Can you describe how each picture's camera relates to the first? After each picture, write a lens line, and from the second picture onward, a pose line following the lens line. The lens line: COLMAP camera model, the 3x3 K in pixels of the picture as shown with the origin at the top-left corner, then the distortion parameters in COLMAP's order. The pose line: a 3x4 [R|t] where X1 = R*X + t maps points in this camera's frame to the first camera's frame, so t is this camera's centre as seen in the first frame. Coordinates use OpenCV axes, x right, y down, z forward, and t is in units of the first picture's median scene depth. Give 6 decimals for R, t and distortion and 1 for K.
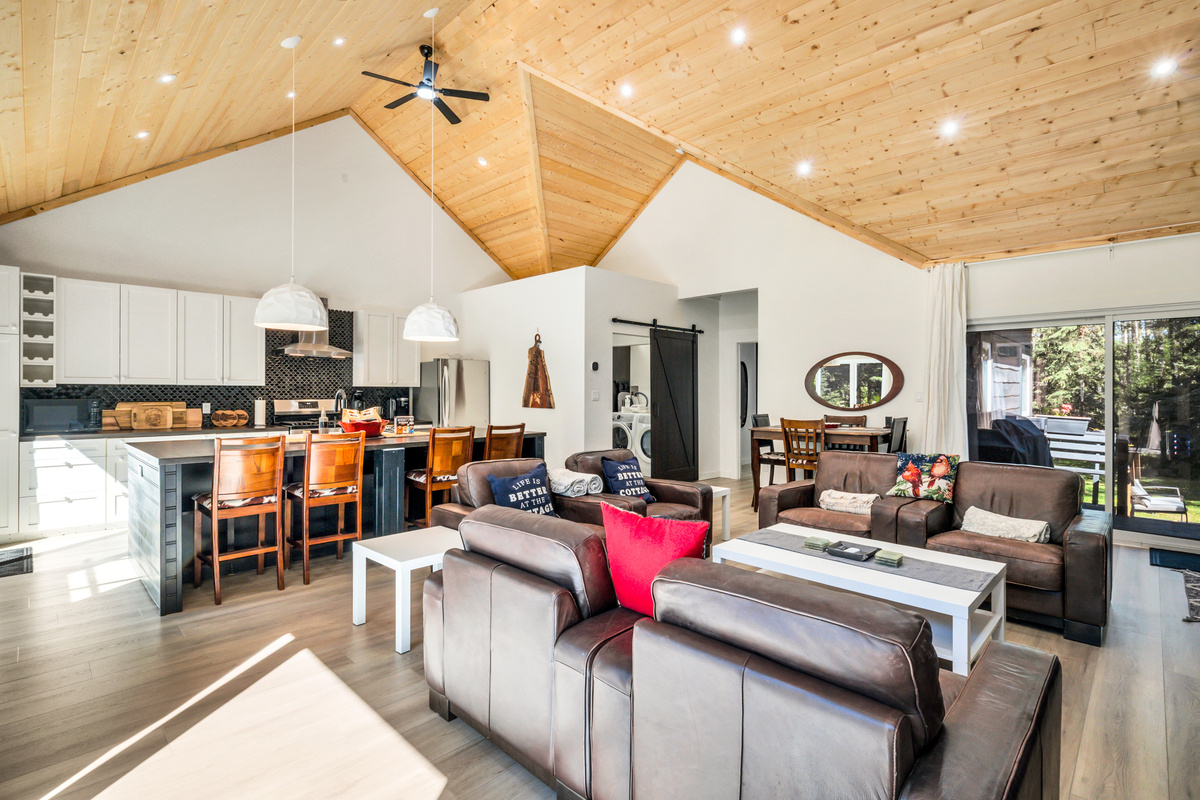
lens RADIAL K [[524.0, 0, 597.1], [0, 524.0, 399.7], [0, 0, 1]] dist [-0.000121, -0.000436]
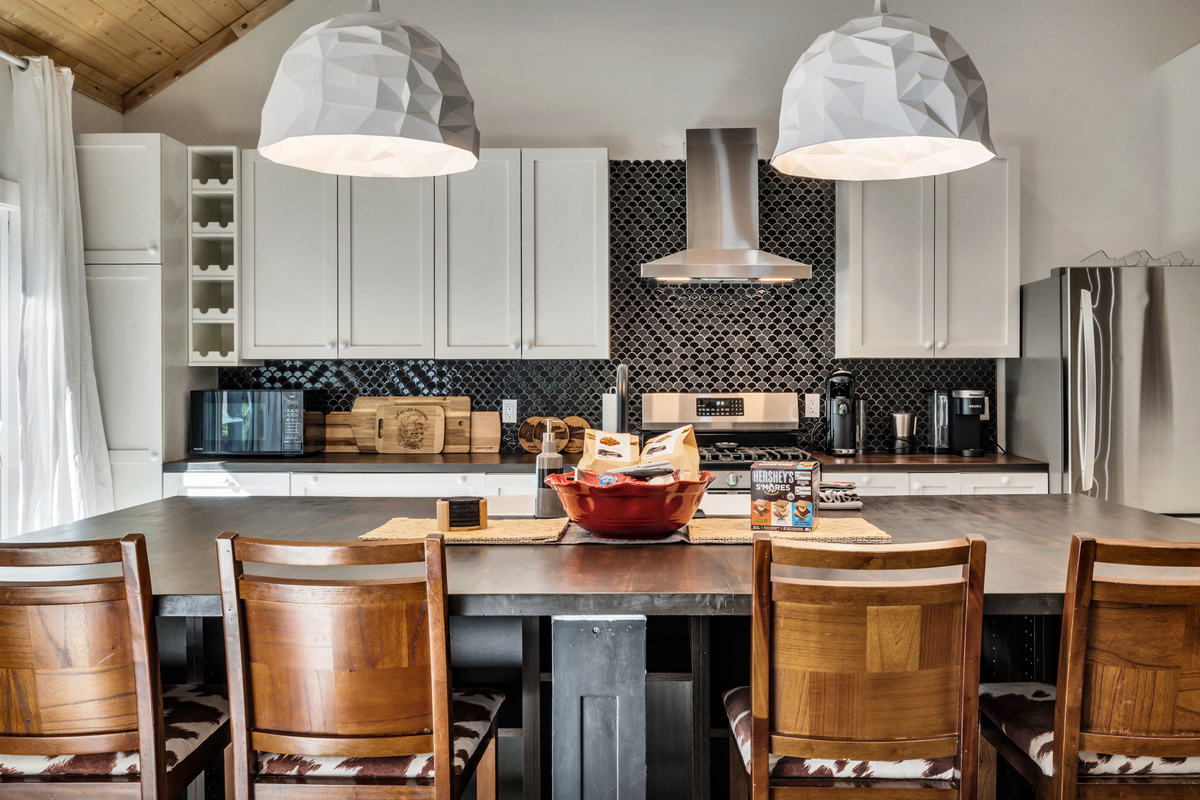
lens RADIAL K [[1071.3, 0, 617.2], [0, 1071.3, 373.3], [0, 0, 1]] dist [-0.015322, 0.018754]
pose [[0.689973, -0.004205, -0.723823, -0.025990], [-0.007393, 0.999890, -0.012856, -0.005192], [0.723797, 0.014221, 0.689866, 0.461107]]
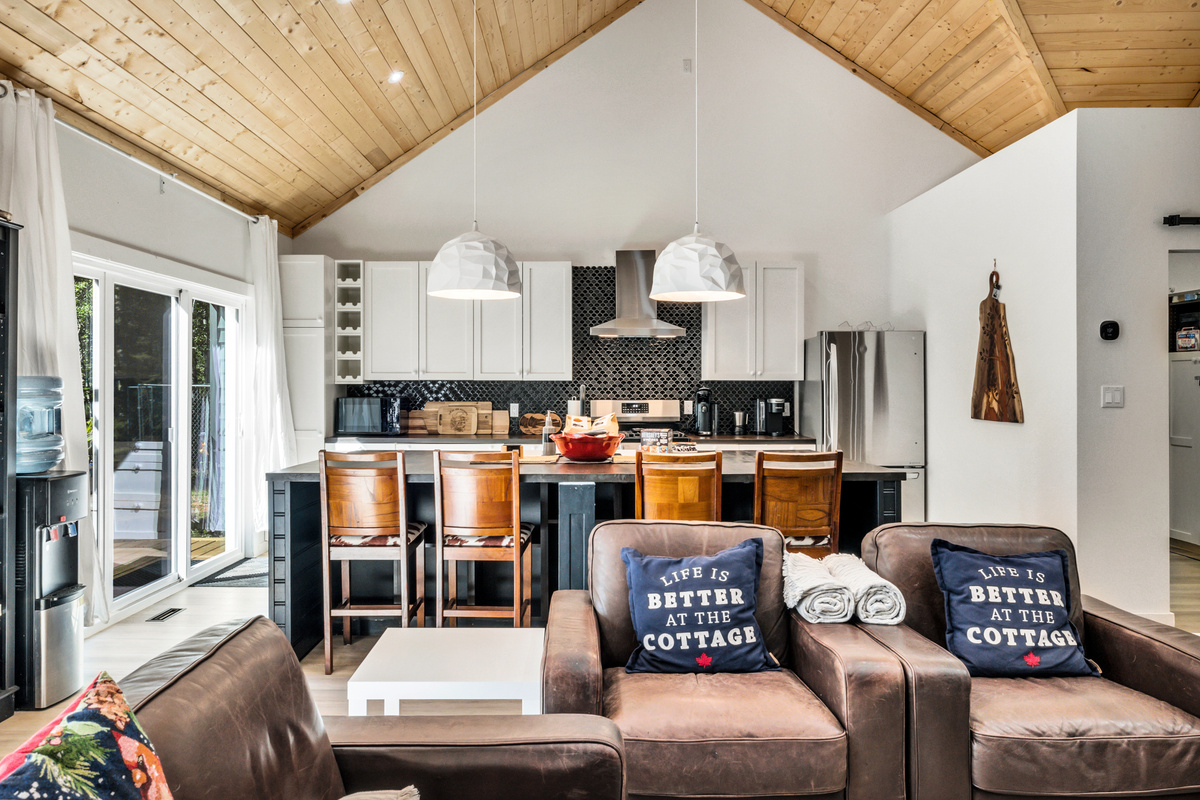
lens RADIAL K [[817.5, 0, 596.7], [0, 817.5, 393.0], [0, 0, 1]] dist [-0.000969, 0.000227]
pose [[0.714847, 0.001847, -0.699279, 0.194835], [-0.009494, 0.999930, -0.007065, -0.002048], [0.699217, 0.011690, 0.714814, 0.233319]]
